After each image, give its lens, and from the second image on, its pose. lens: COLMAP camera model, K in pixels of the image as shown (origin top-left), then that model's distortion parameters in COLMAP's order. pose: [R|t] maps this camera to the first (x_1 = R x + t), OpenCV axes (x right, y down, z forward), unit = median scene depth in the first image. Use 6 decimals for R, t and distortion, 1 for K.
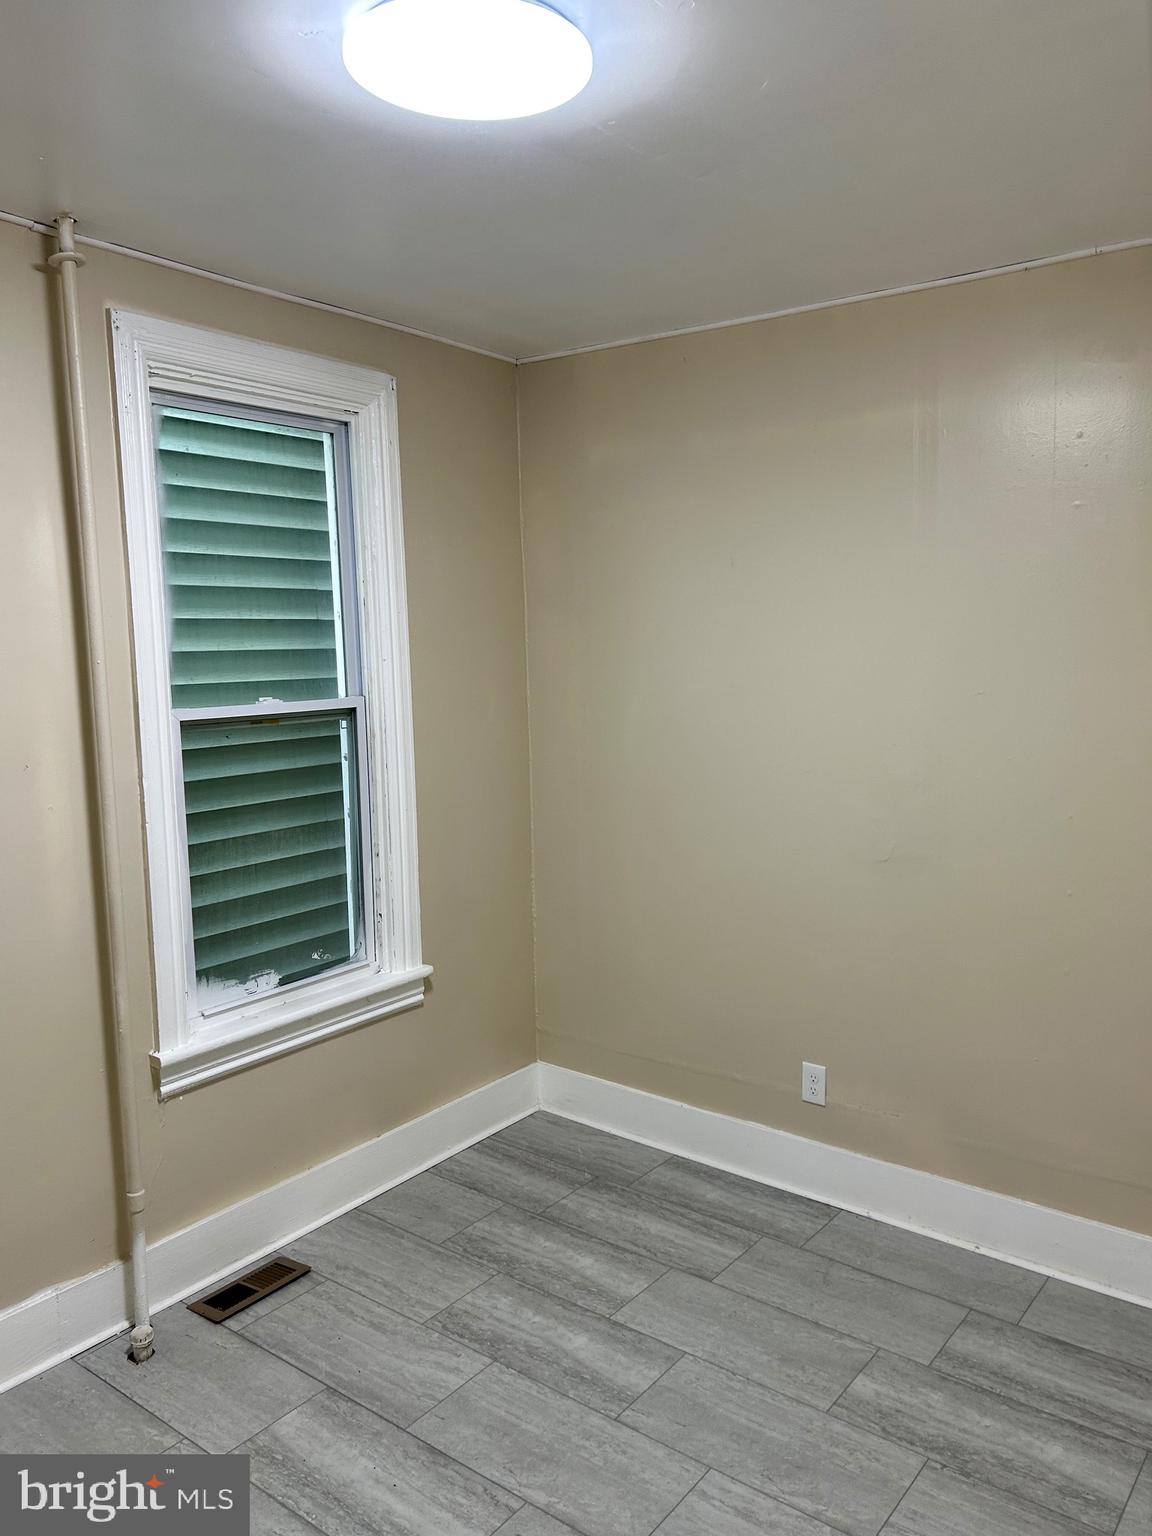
lens RADIAL K [[1159.8, 0, 577.4], [0, 1159.8, 765.2], [0, 0, 1]] dist [0.038165, -0.028244]
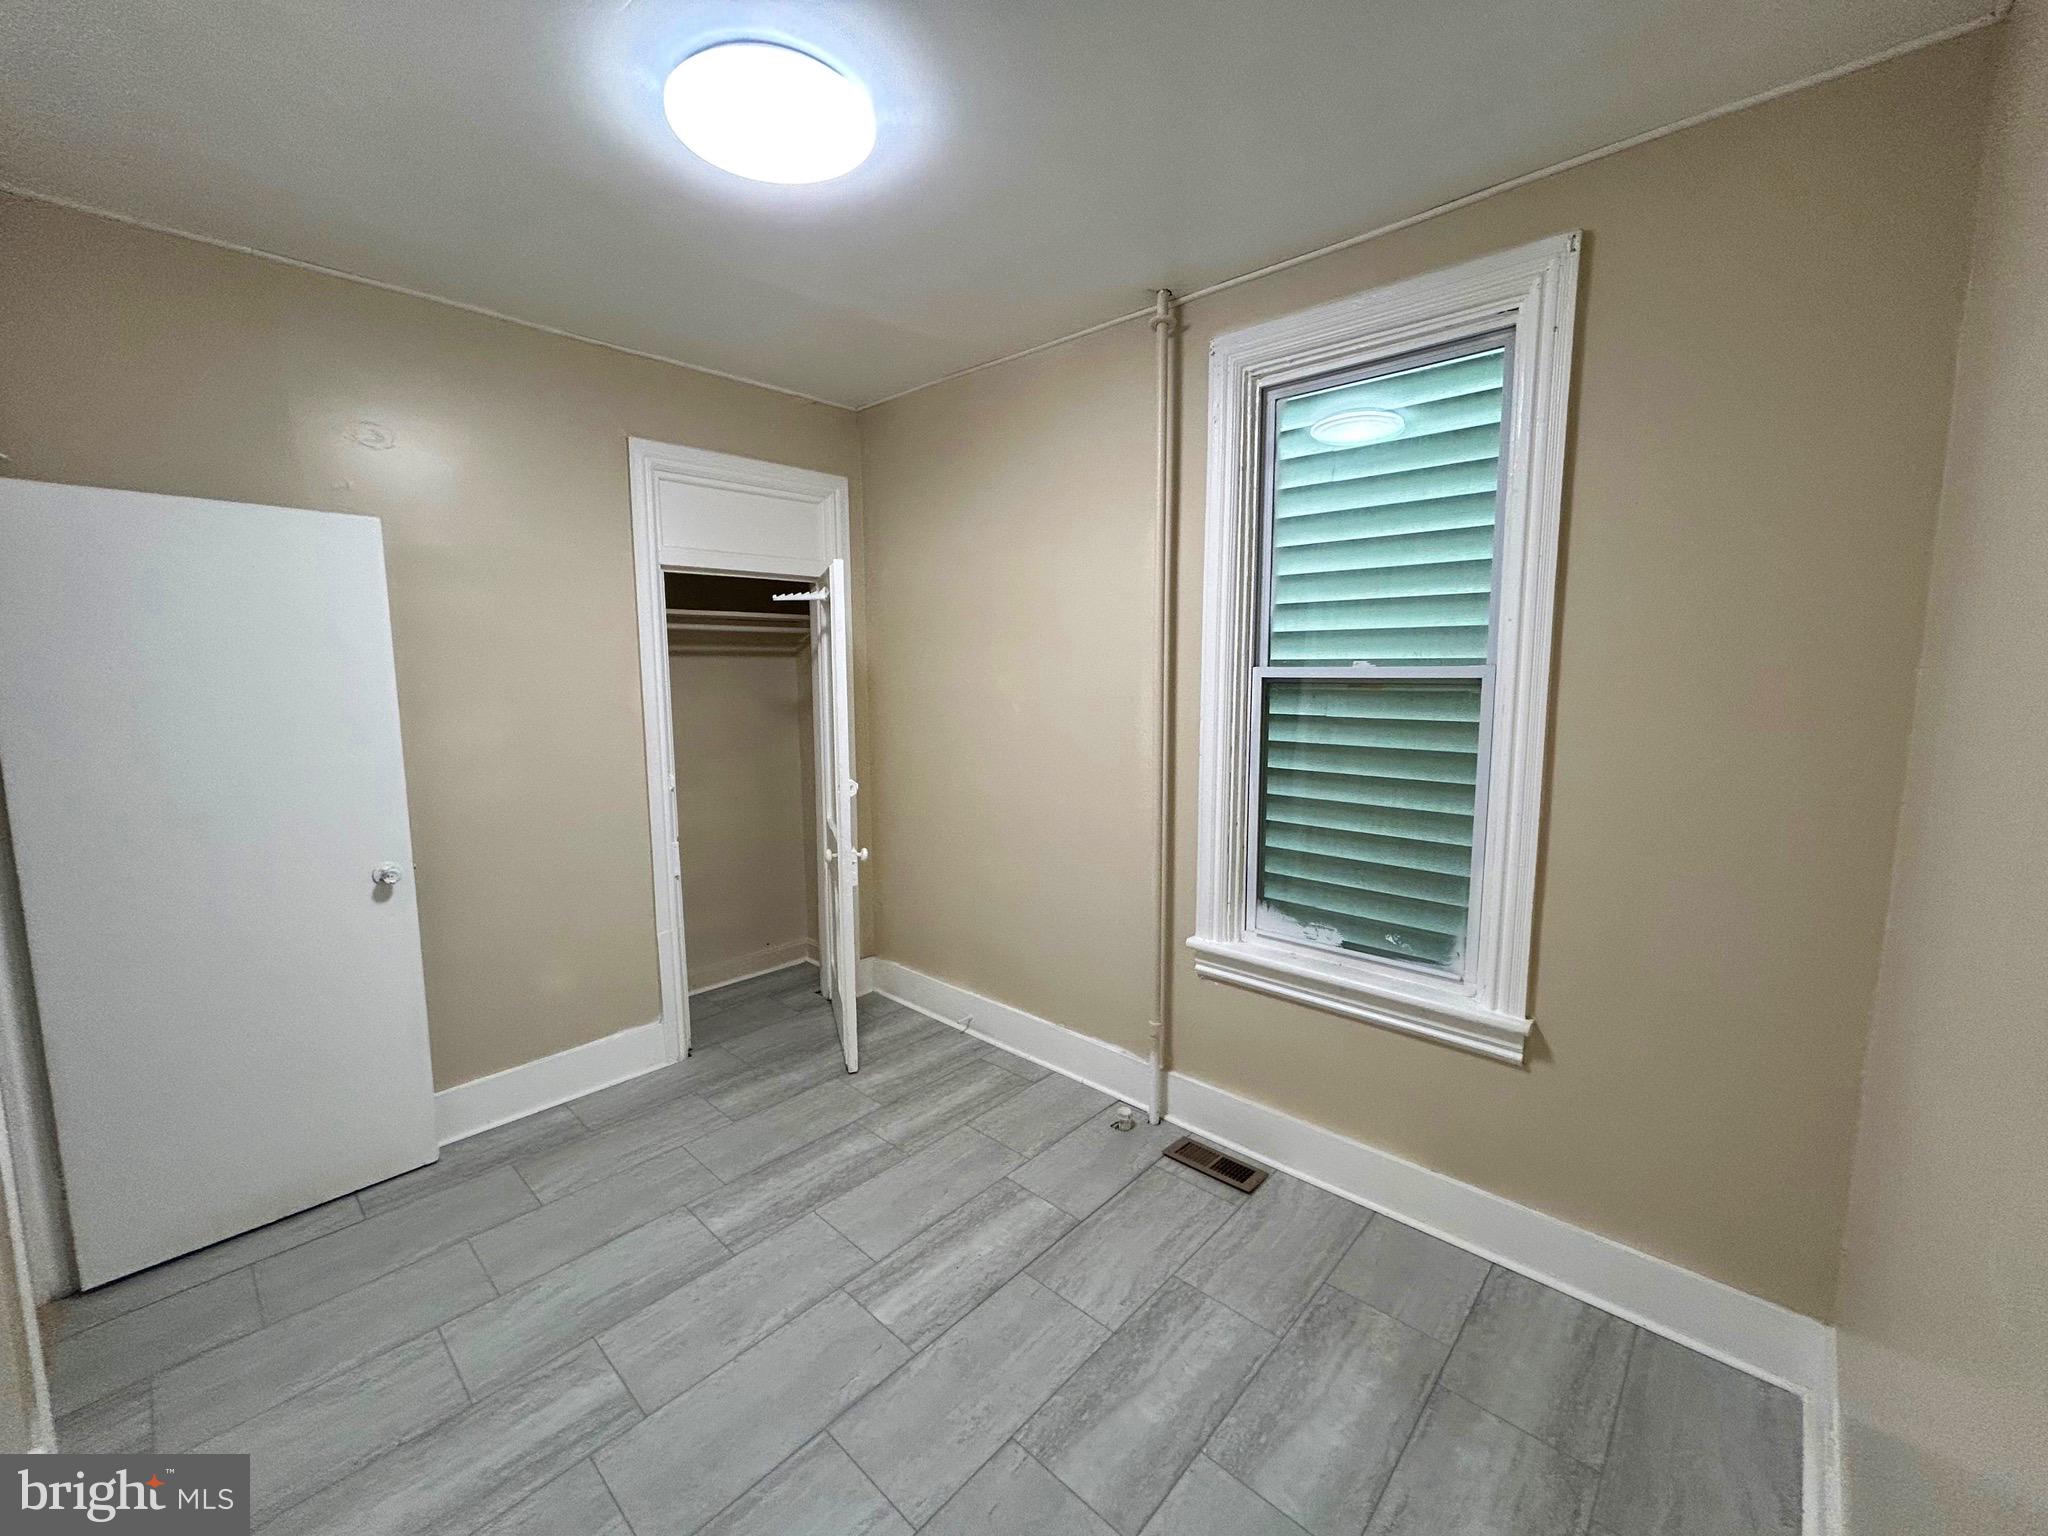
lens RADIAL K [[818.1, 0, 1028.0], [0, 818.1, 768.0], [0, 0, 1]] dist [-0.000150, 0.000982]
pose [[-0.096599, 0.140778, -0.985317, 0.492942], [-0.095850, 0.984030, 0.149991, -0.049307], [0.990697, 0.108931, -0.081563, 0.838638]]
